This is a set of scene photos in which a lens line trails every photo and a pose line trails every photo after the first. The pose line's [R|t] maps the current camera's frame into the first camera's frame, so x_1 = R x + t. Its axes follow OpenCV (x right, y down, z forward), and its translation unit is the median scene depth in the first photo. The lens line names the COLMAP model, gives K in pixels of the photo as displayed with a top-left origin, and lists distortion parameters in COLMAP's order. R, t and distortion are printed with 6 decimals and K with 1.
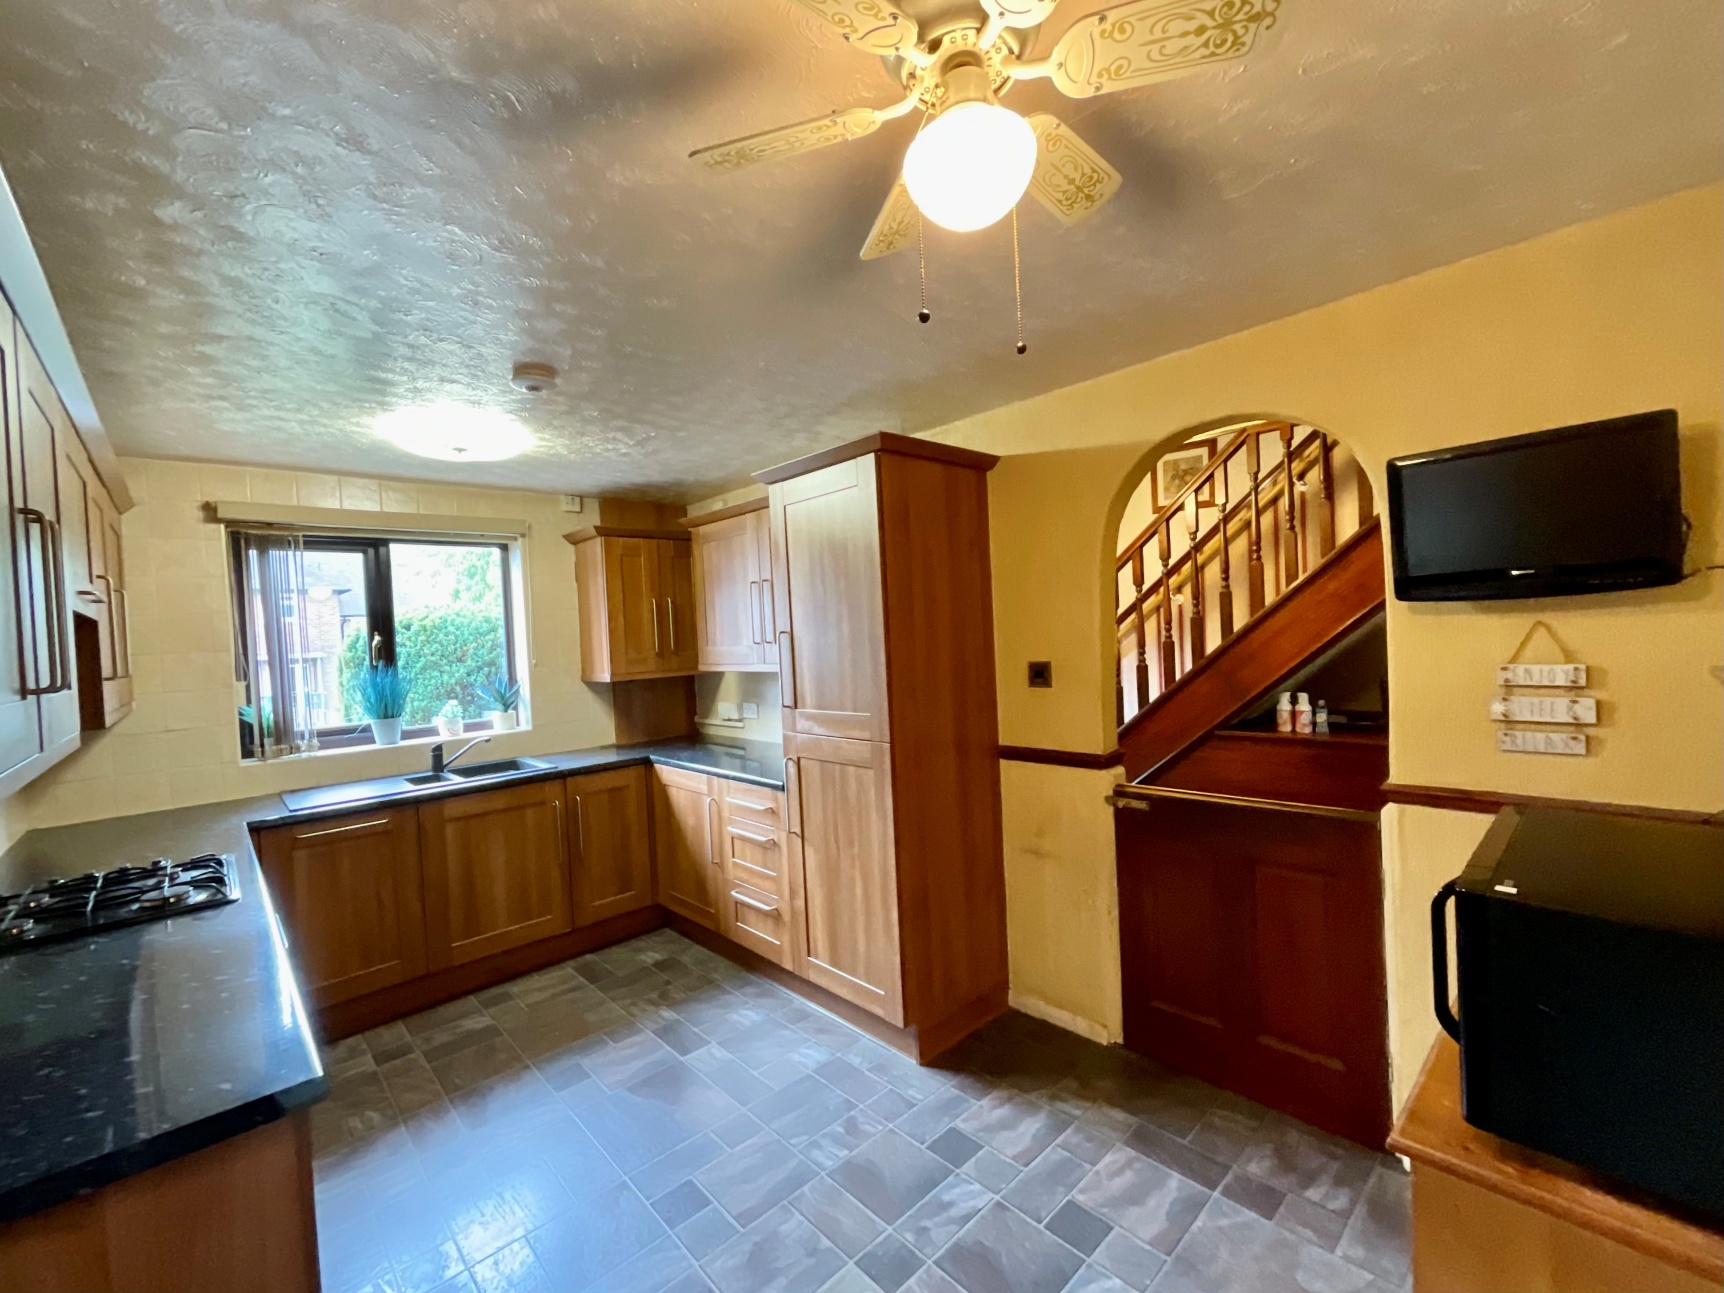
lens RADIAL K [[720.8, 0, 877.0], [0, 720.8, 642.6], [0, 0, 1]] dist [-0.001063, 0.000290]
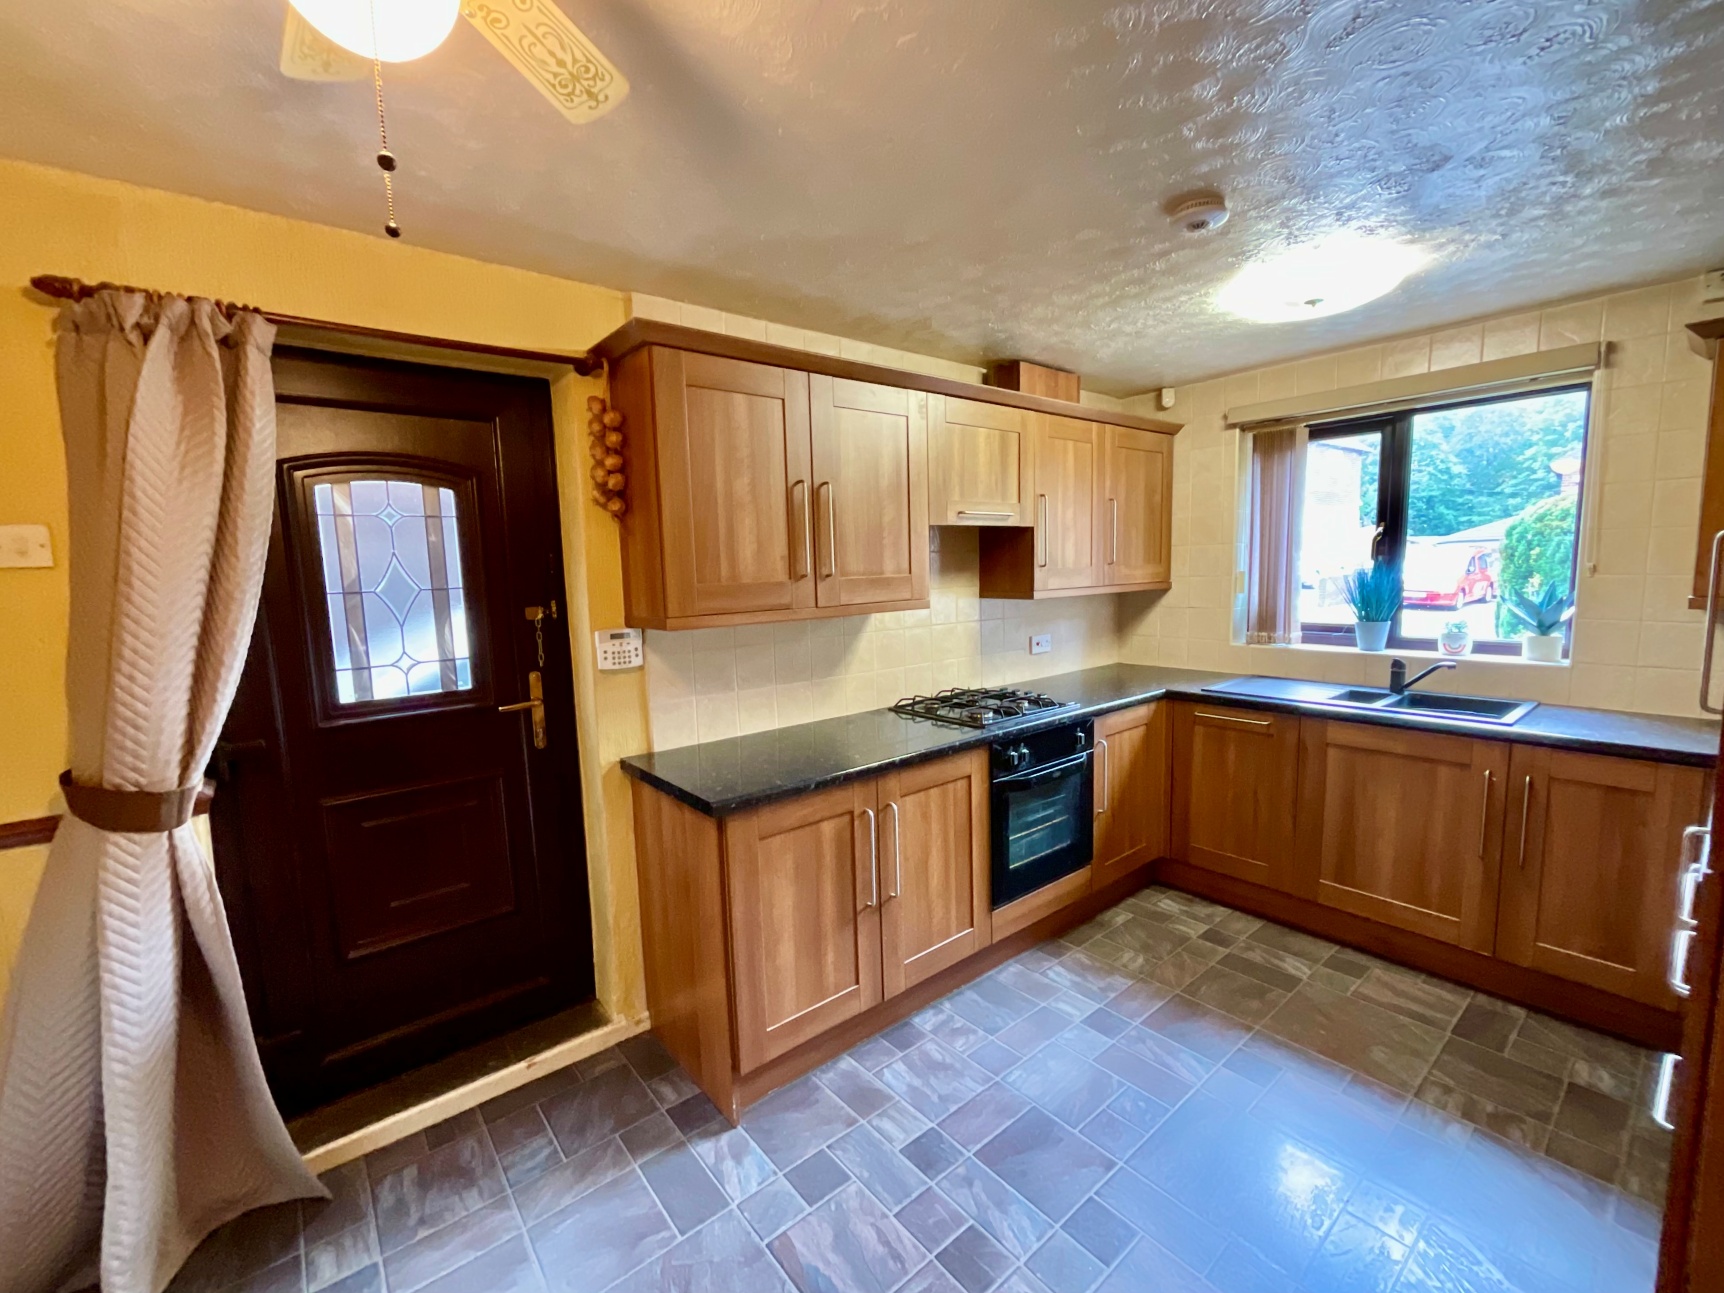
lens RADIAL K [[733.5, 0, 862.0], [0, 733.5, 646.5], [0, 0, 1]] dist [-0.000700, 0.000210]
pose [[-0.084891, 0.160786, -0.983332, 0.304346], [0.015565, 0.986988, 0.160040, -0.021415], [0.996269, -0.001720, -0.086289, 0.504718]]
